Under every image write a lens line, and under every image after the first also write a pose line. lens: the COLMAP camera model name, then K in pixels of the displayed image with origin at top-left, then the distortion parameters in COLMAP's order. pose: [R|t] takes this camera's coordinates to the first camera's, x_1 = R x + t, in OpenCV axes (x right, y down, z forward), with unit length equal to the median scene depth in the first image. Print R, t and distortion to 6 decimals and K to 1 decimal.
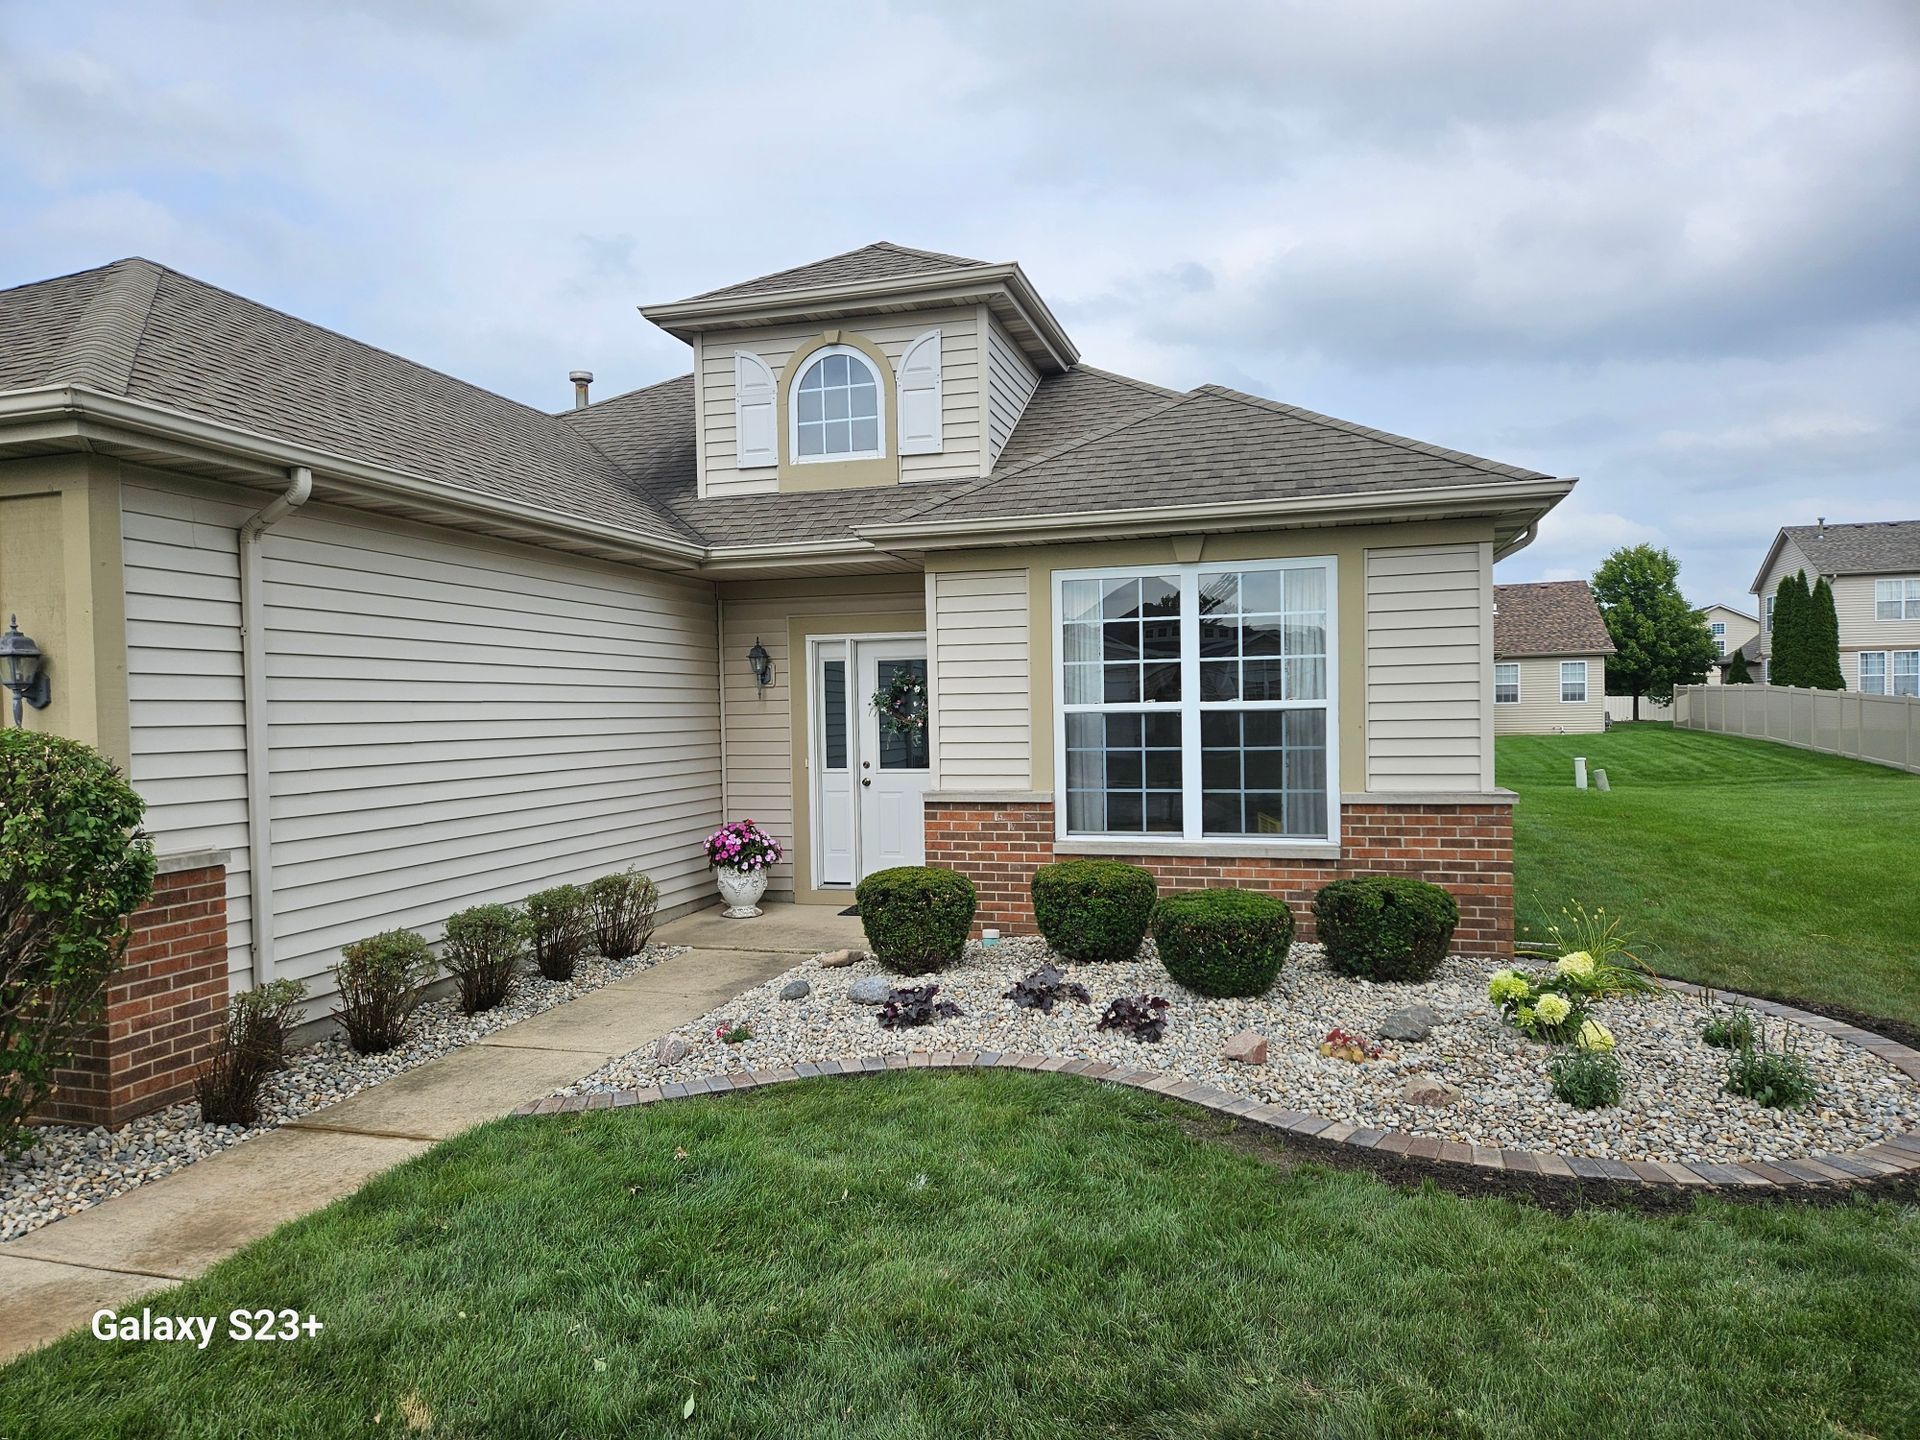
lens RADIAL K [[1278.3, 0, 952.5], [0, 1278.3, 712.7], [0, 0, 1]] dist [0.030547, -0.008501]
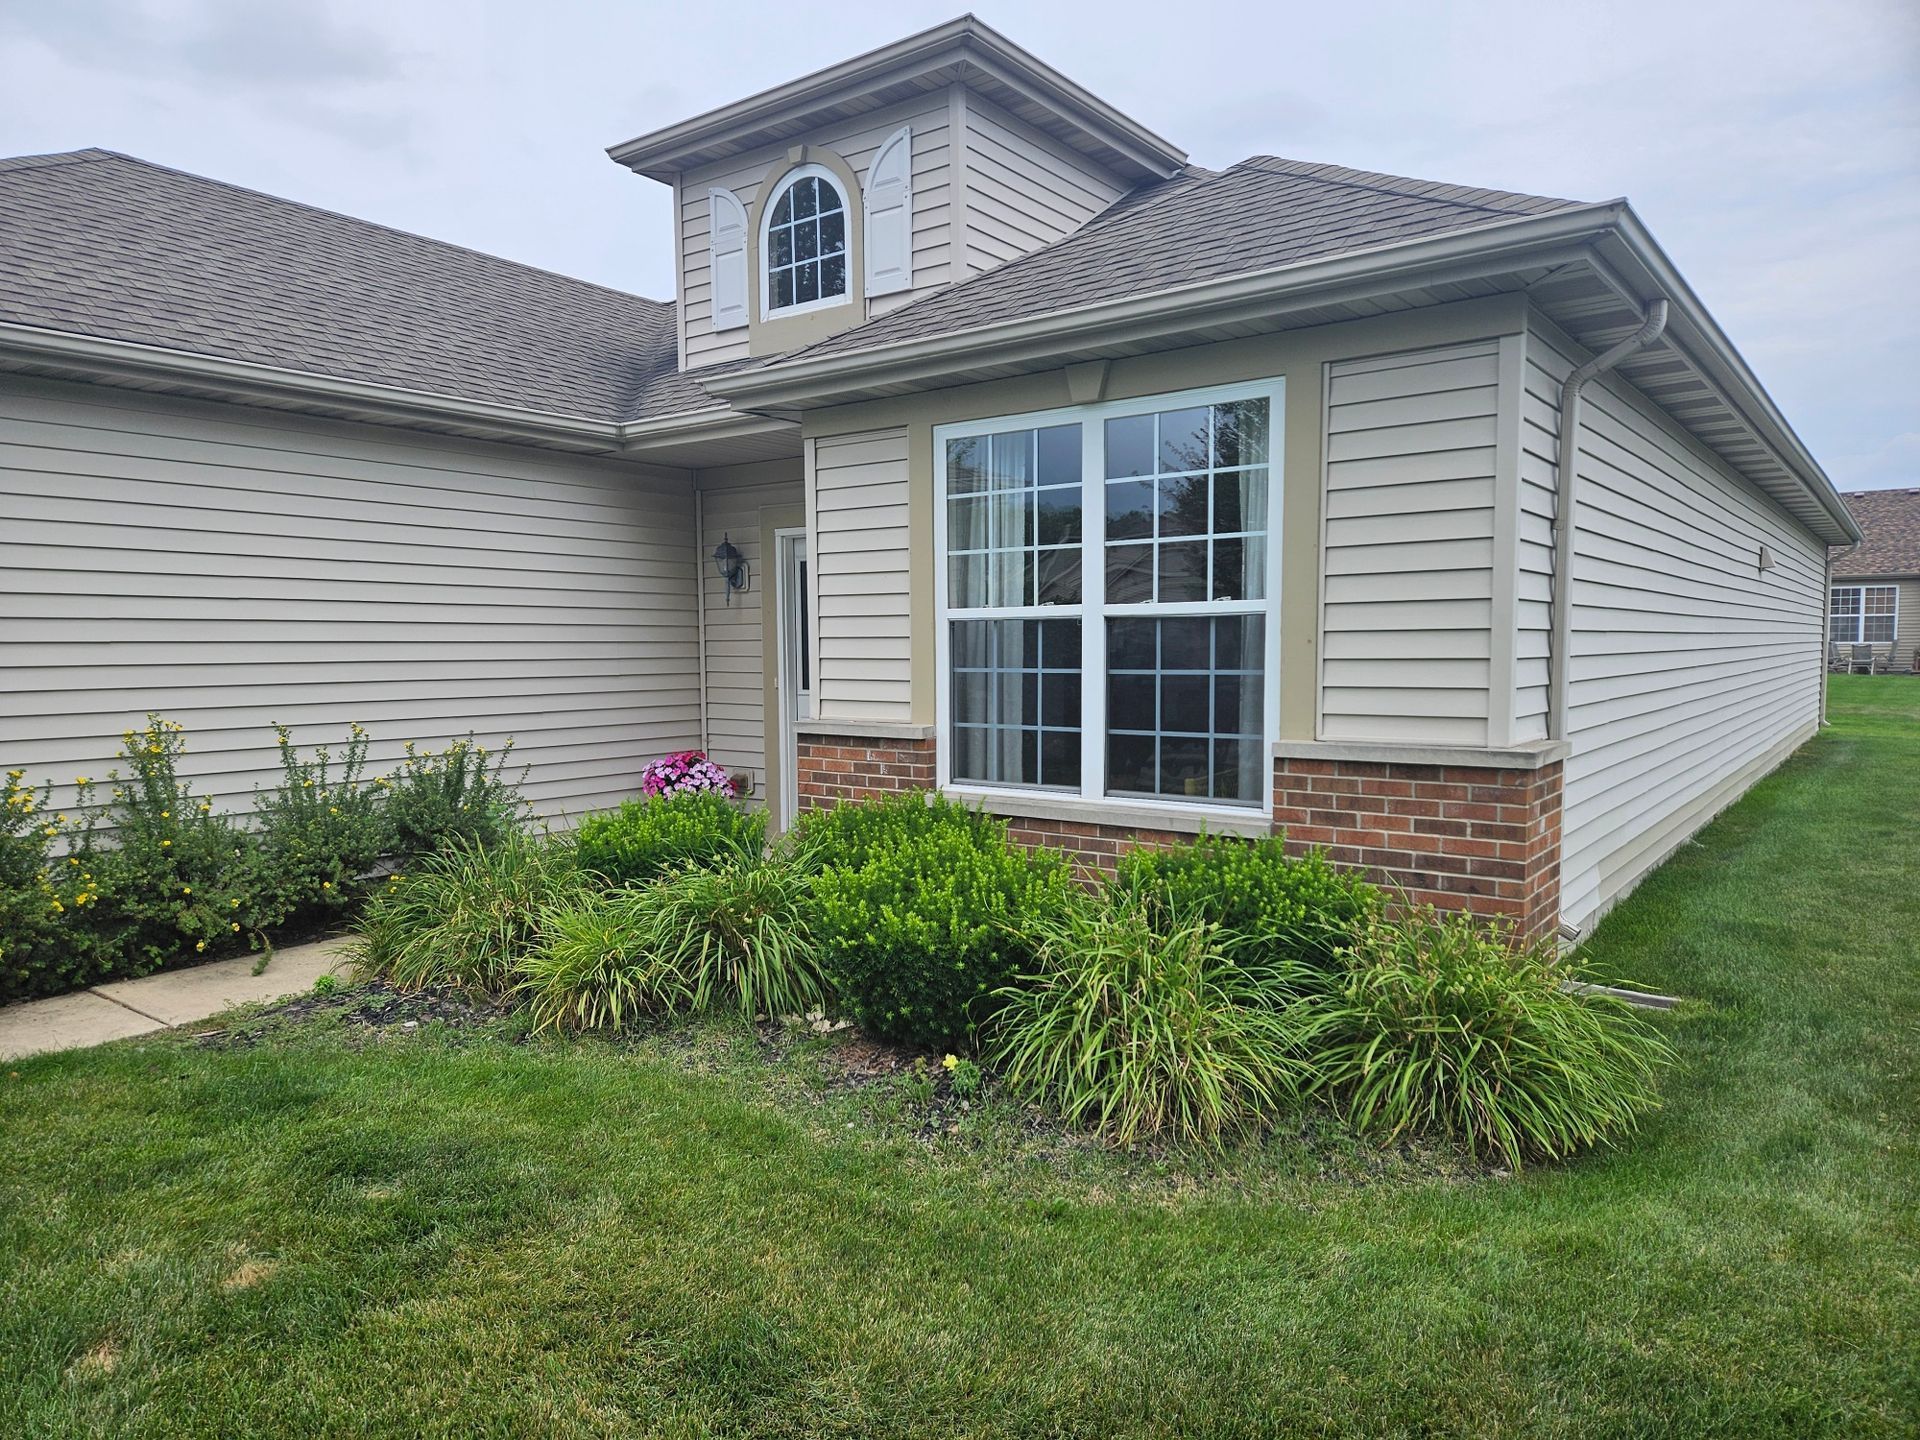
lens RADIAL K [[1278.3, 0, 964.7], [0, 1278.3, 729.3], [0, 0, 1]] dist [0.030547, -0.008501]
pose [[0.935573, 0.032833, -0.351603, 0.360772], [-0.006938, 0.997185, 0.074658, 0.007803], [0.353065, -0.067409, 0.933167, 0.306300]]
